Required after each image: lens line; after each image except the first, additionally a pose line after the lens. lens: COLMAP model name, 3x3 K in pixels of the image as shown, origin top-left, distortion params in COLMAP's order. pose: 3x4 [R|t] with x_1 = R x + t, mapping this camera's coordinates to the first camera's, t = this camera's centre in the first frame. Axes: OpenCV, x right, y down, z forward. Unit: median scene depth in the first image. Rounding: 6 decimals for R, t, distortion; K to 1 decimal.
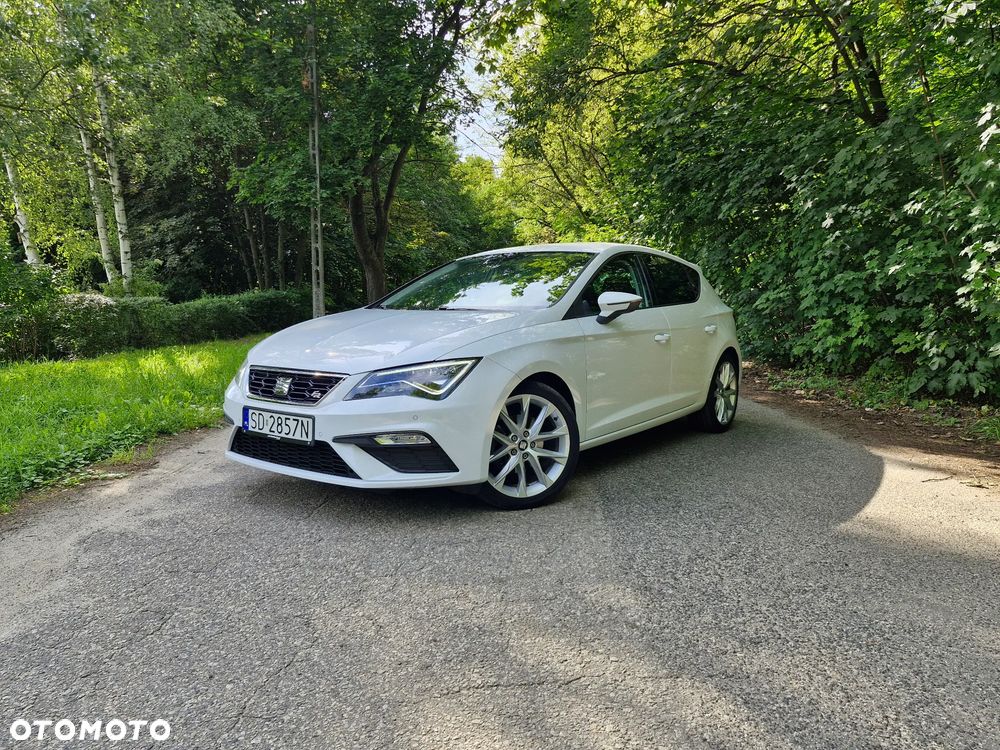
lens RADIAL K [[720.0, 0, 500.0], [0, 720.0, 375.0], [0, 0, 1]] dist [0.069063, -0.078036]
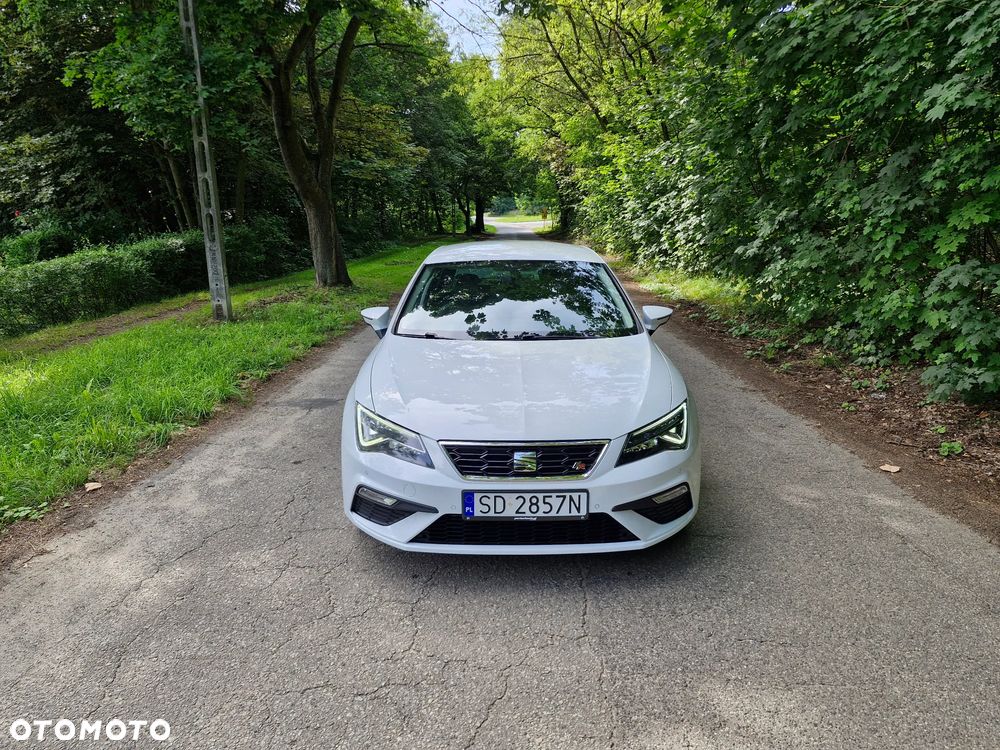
lens RADIAL K [[706.8, 0, 512.4], [0, 706.8, 380.7], [0, 0, 1]] dist [0.056672, -0.057823]
pose [[0.999800, -0.019686, 0.003390, 0.035130], [0.019095, 0.991682, 0.127288, -0.140960], [-0.005867, -0.127198, 0.991860, 0.655883]]
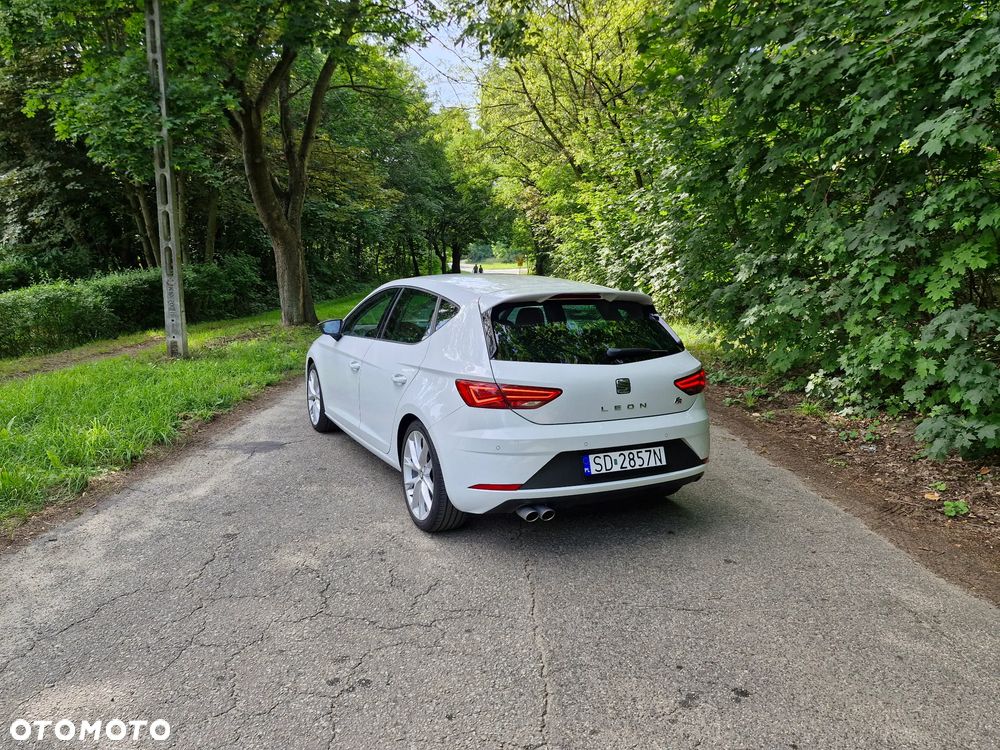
lens RADIAL K [[703.3, 0, 500.0], [0, 703.3, 375.0], [0, 0, 1]] dist [0.069056, -0.076946]
pose [[0.999745, -0.002243, 0.022451, 0.046365], [0.000998, 0.998468, 0.055315, -0.132340], [-0.022541, -0.055279, 0.998216, 0.714756]]
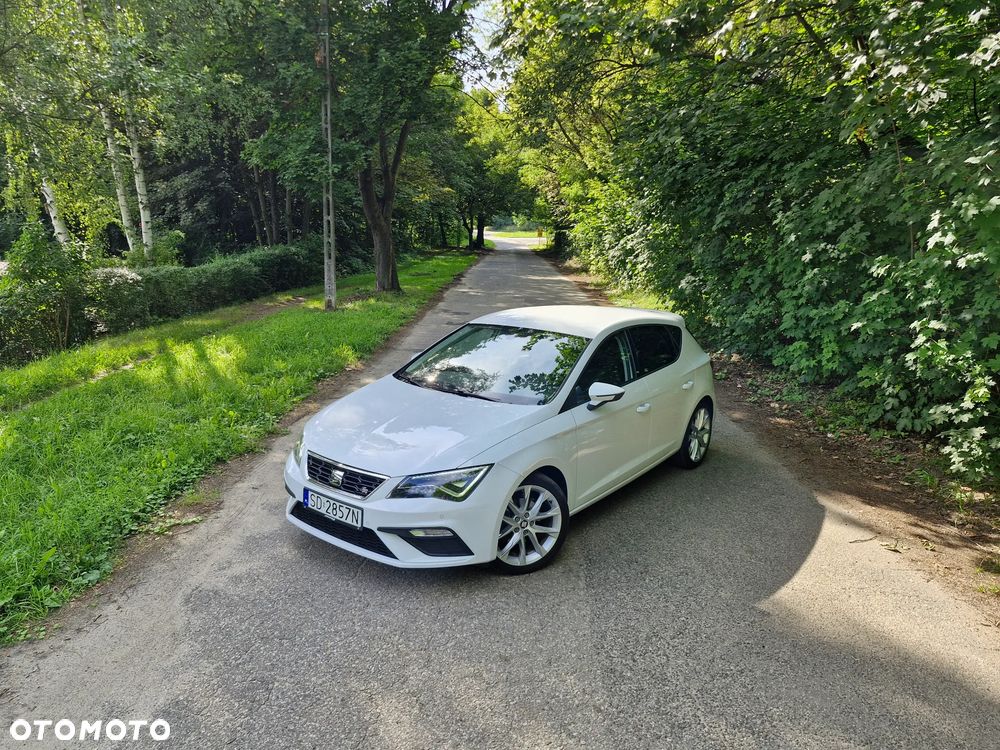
lens RADIAL K [[722.3, 0, 491.2], [0, 722.3, 370.3], [0, 0, 1]] dist [0.076072, -0.091846]
pose [[0.999622, 0.025926, -0.009106, -0.009300], [-0.024954, 0.995242, 0.094189, -0.127906], [0.011504, -0.093926, 0.995513, -0.106224]]
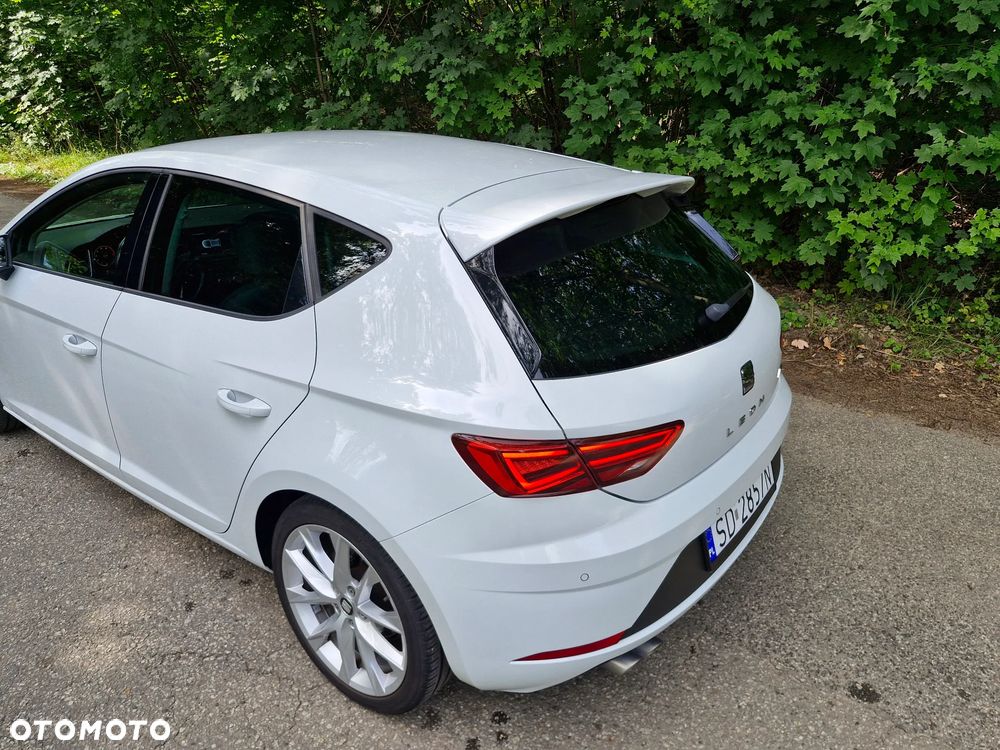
lens RADIAL K [[703.3, 0, 500.0], [0, 703.3, 375.0], [0, 0, 1]] dist [0.069056, -0.076946]
pose [[0.603135, -0.326023, 0.727968, -0.147391], [0.081613, 0.933087, 0.350268, -0.175993], [-0.793453, -0.151847, 0.589385, 0.890749]]
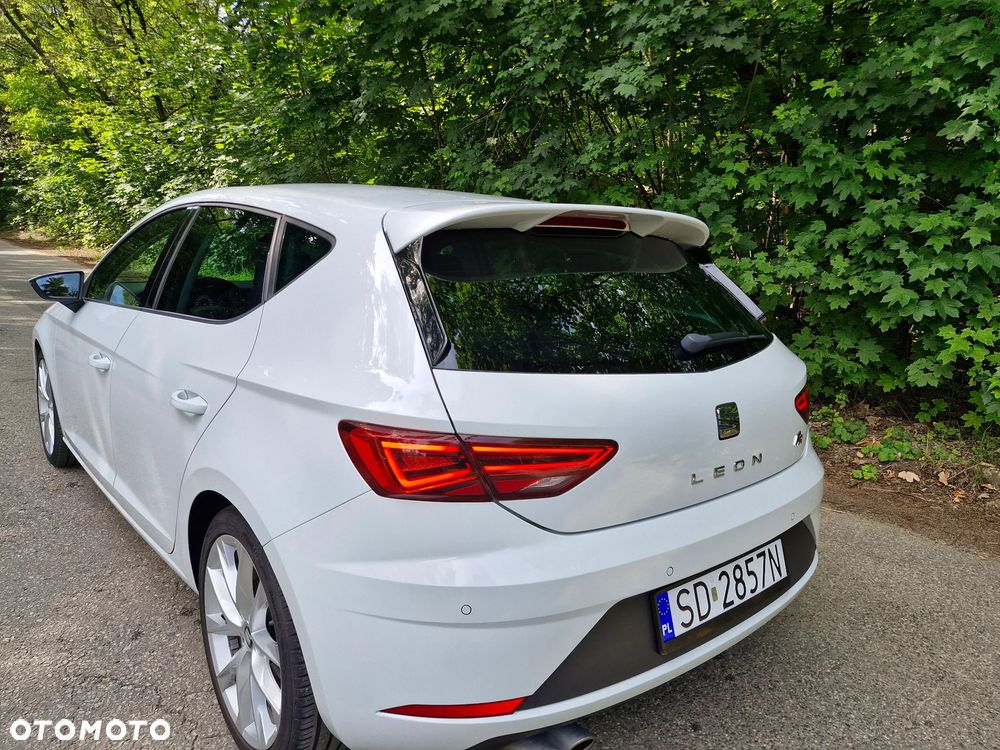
lens RADIAL K [[702.3, 0, 487.3], [0, 702.3, 371.1], [0, 0, 1]] dist [0.064345, -0.068156]
pose [[0.765519, -0.117265, 0.632637, -0.100821], [0.040881, 0.990129, 0.134062, -0.128528], [-0.642113, -0.076764, 0.762757, 0.857741]]
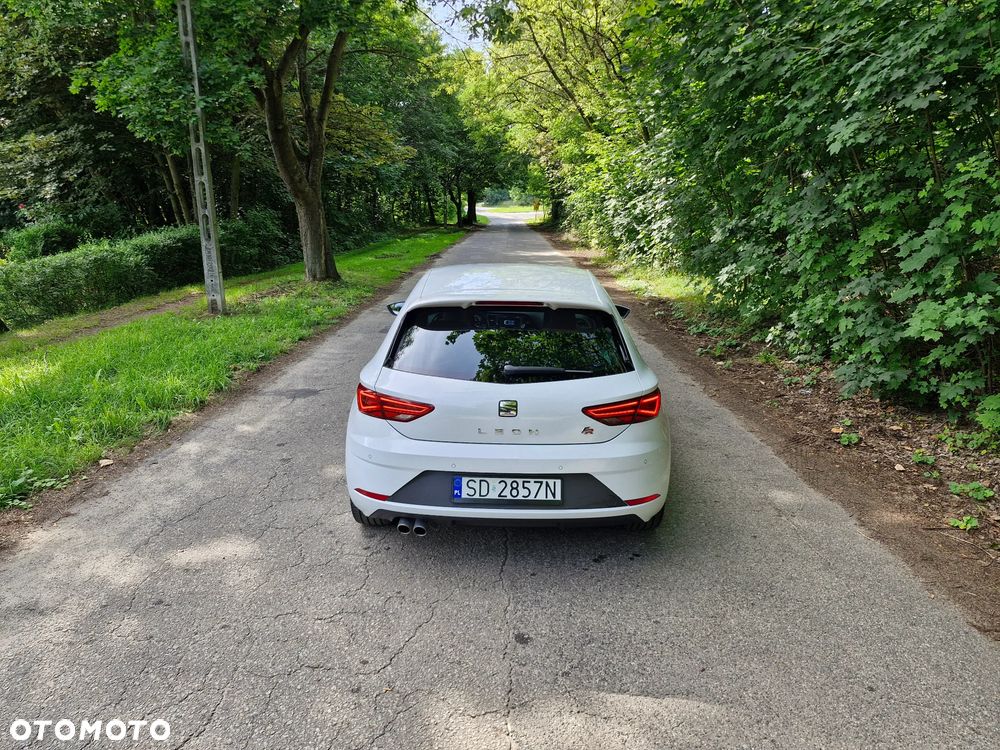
lens RADIAL K [[708.3, 0, 500.0], [0, 708.3, 375.0], [0, 0, 1]] dist [0.061877, -0.065842]
pose [[0.999937, -0.009726, -0.005568, 0.072795], [0.010384, 0.990938, 0.133916, -0.157792], [0.004215, -0.133965, 0.990977, 0.564896]]
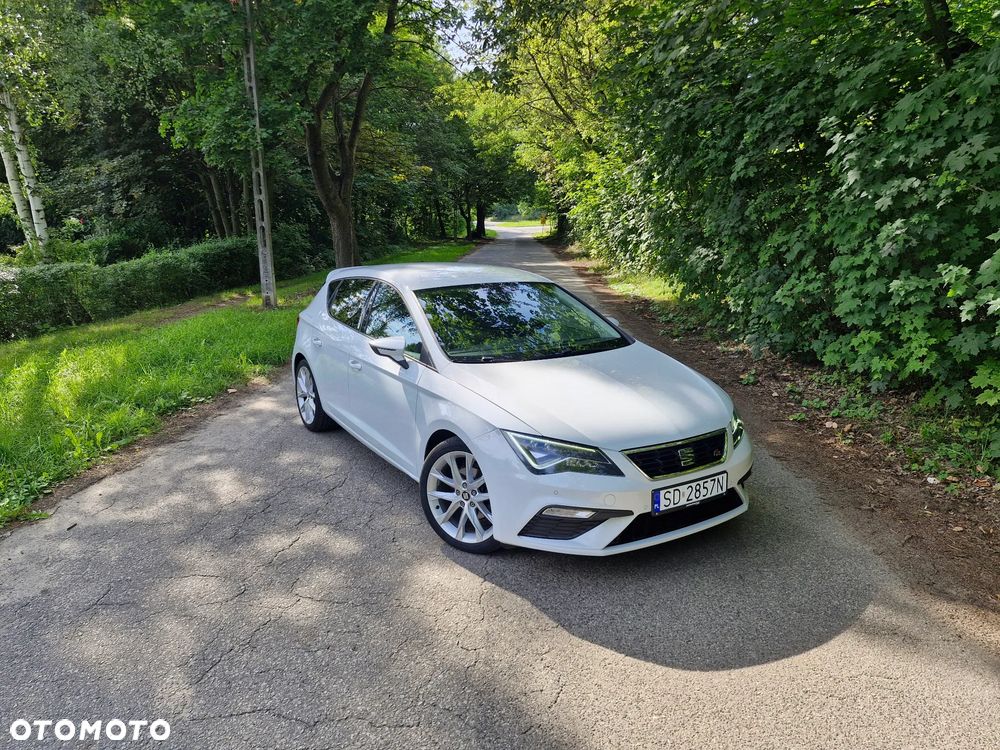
lens RADIAL K [[712.6, 0, 499.0], [0, 712.6, 379.0], [0, 0, 1]] dist [0.062904, -0.072483]
pose [[0.999766, -0.009553, -0.019432, 0.085077], [0.011781, 0.992946, 0.117982, -0.121510], [0.018168, -0.118183, 0.992826, 0.266463]]
